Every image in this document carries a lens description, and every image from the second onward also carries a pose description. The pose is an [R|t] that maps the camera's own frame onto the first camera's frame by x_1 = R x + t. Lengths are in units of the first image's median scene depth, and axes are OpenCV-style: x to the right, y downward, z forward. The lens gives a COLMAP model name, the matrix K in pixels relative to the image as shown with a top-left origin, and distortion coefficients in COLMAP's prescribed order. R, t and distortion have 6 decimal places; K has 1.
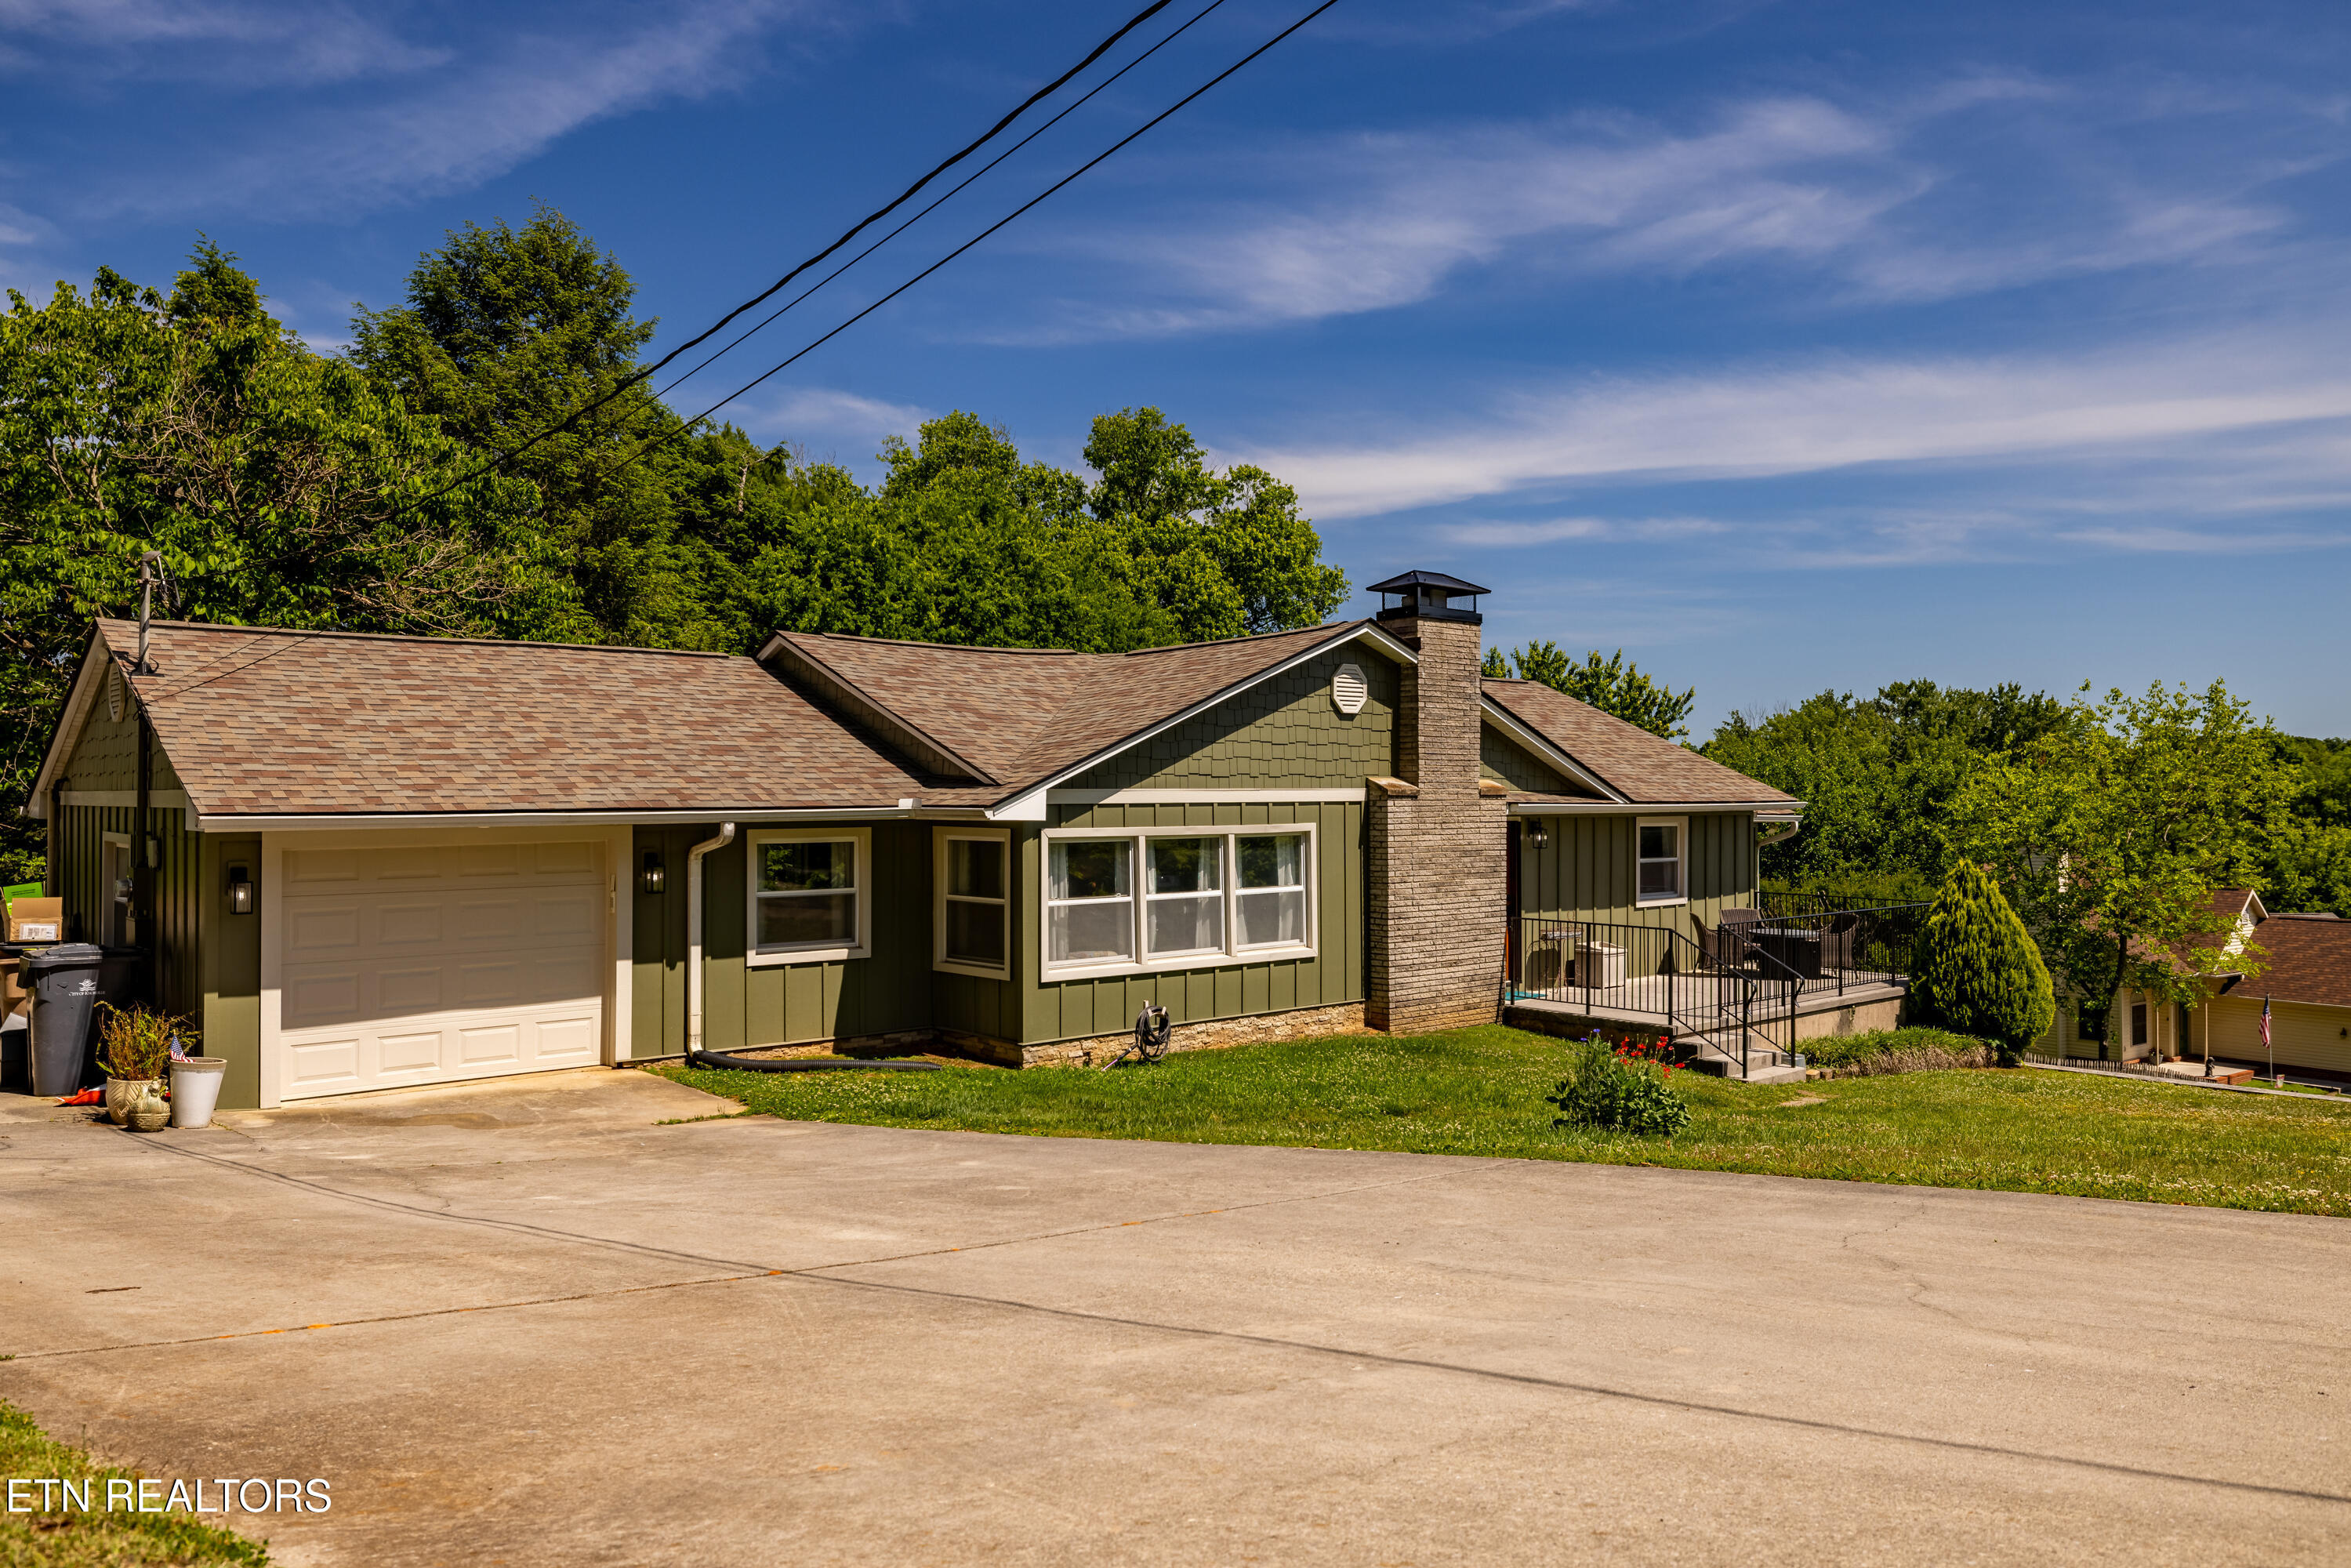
lens RADIAL K [[1773.9, 0, 1178.1], [0, 1773.9, 774.2], [0, 0, 1]] dist [0.014092, 0.003582]
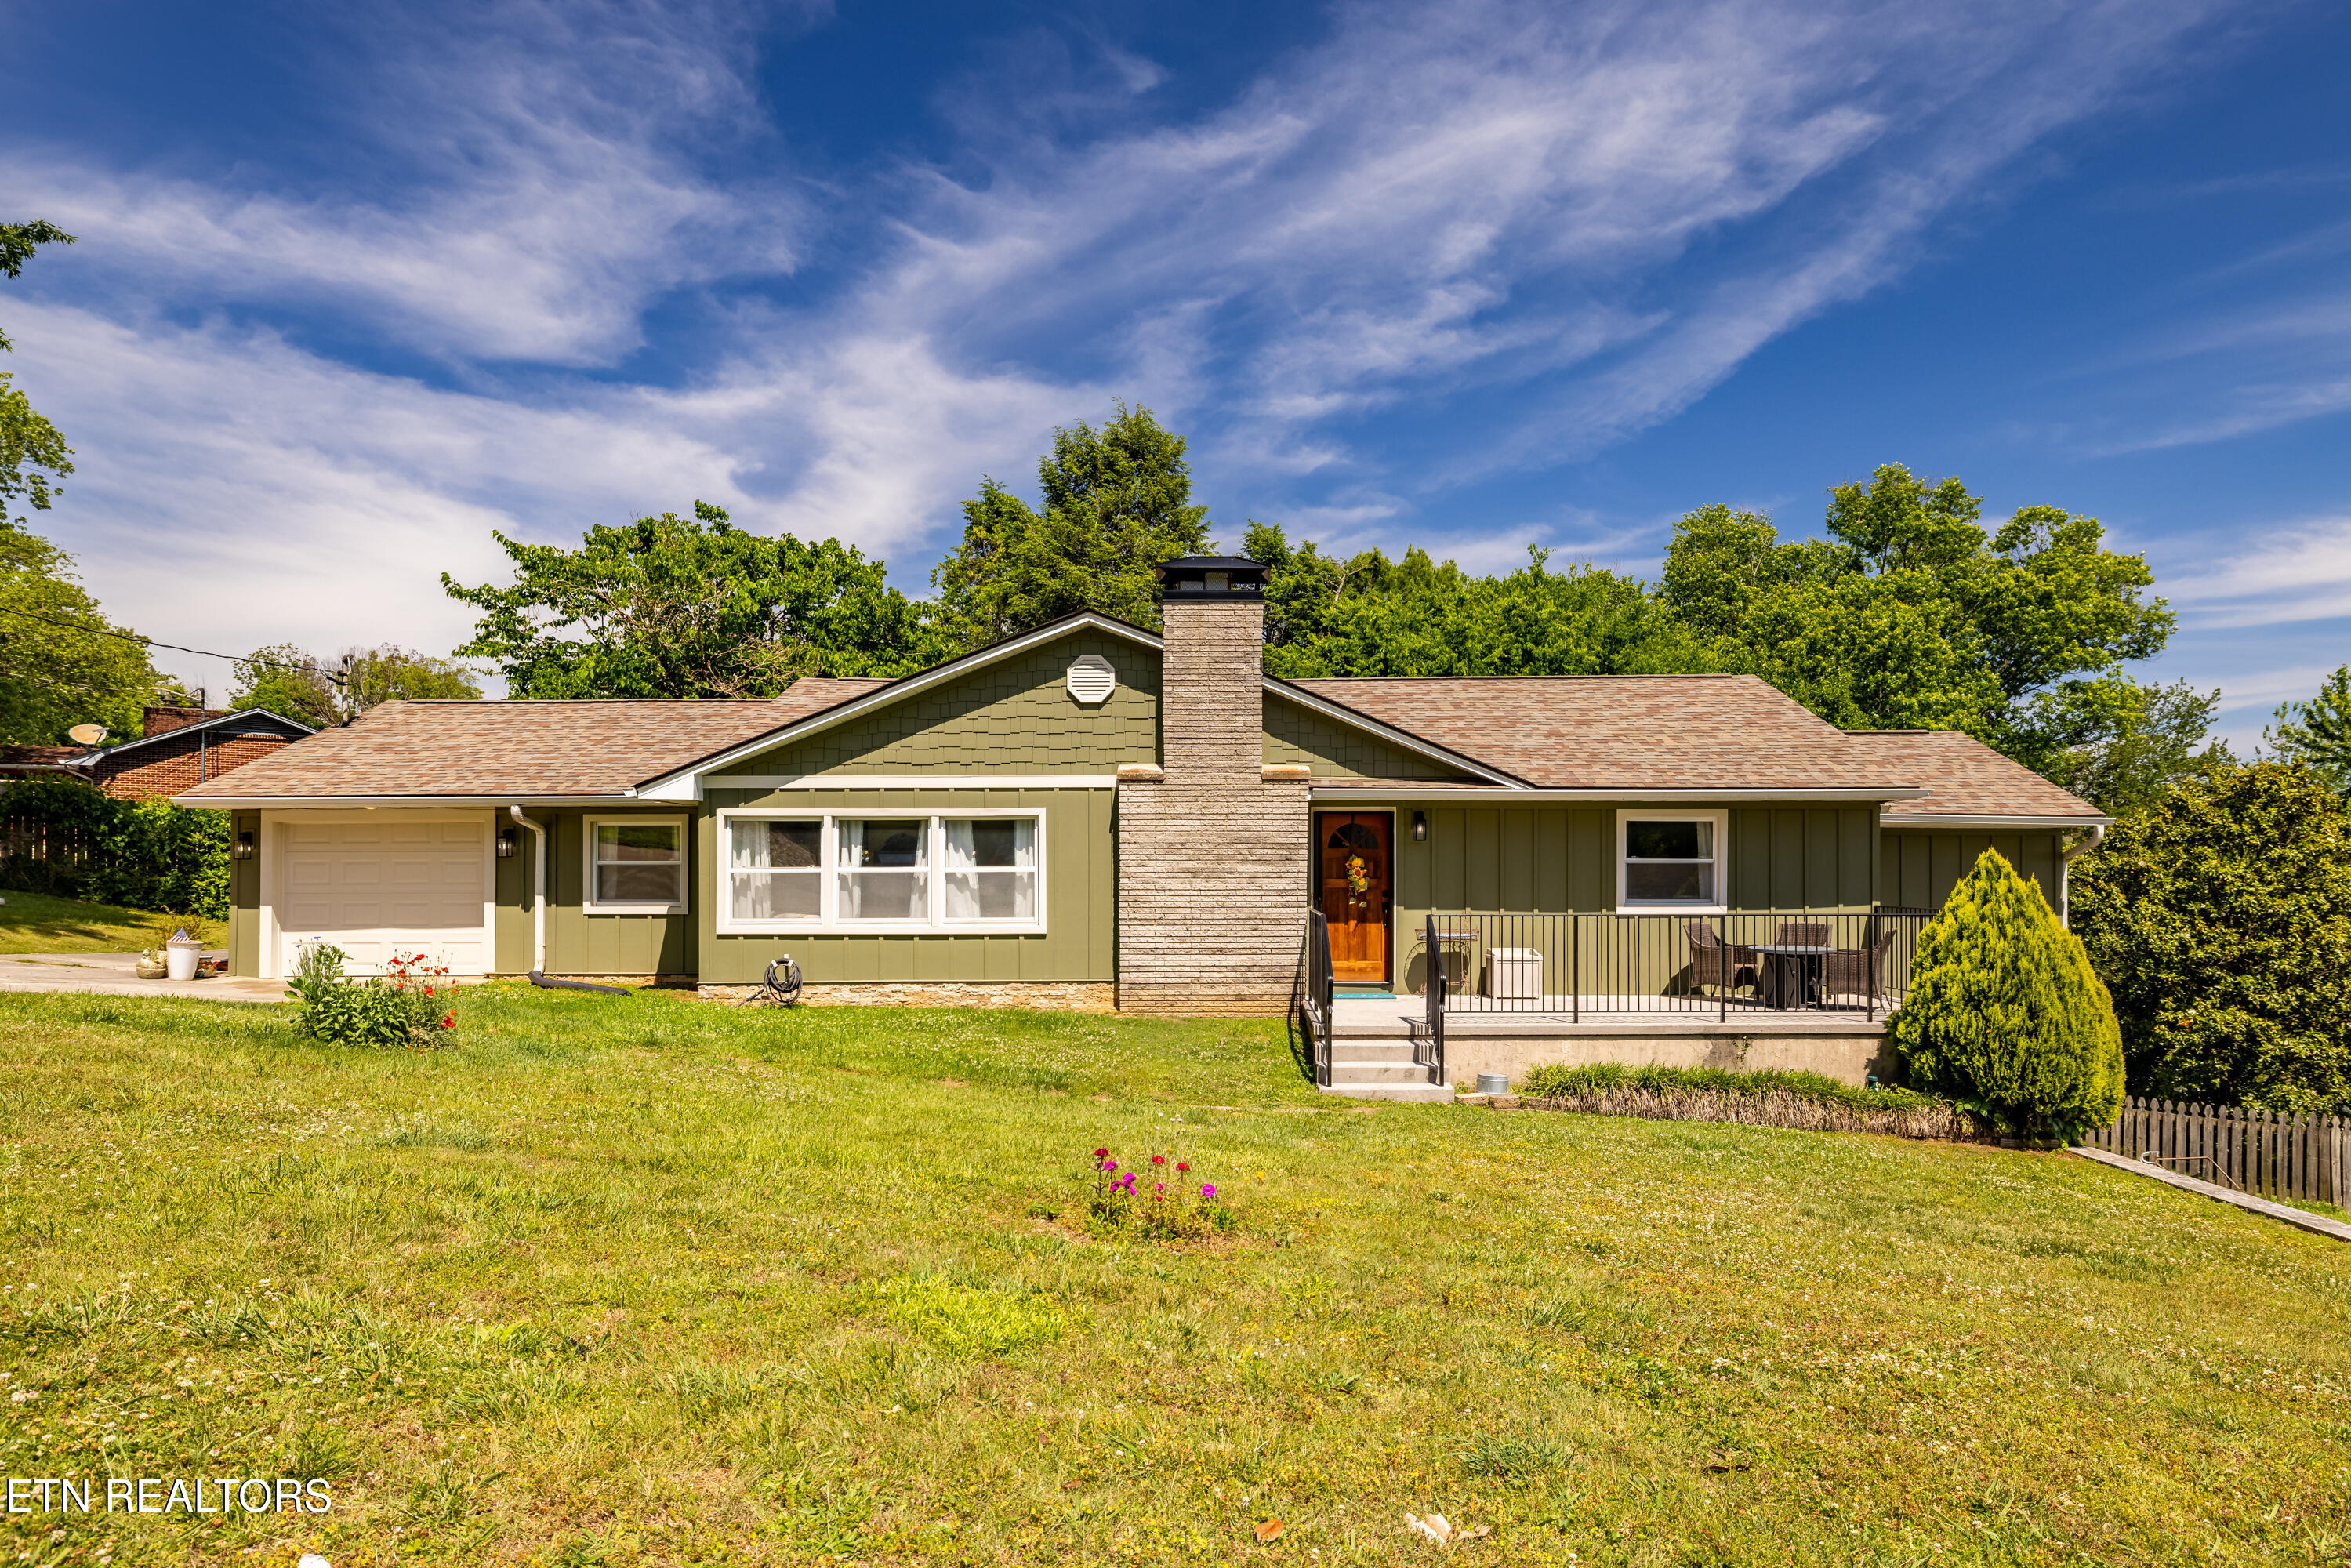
lens RADIAL K [[1359.0, 0, 1185.0], [0, 1359.0, 869.3], [0, 0, 1]] dist [0.003465, -0.001312]
pose [[0.736015, -0.001336, -0.676964, 0.596386], [0.005745, 0.999974, 0.004272, 0.053184], [0.676941, -0.007033, 0.736004, 0.399203]]
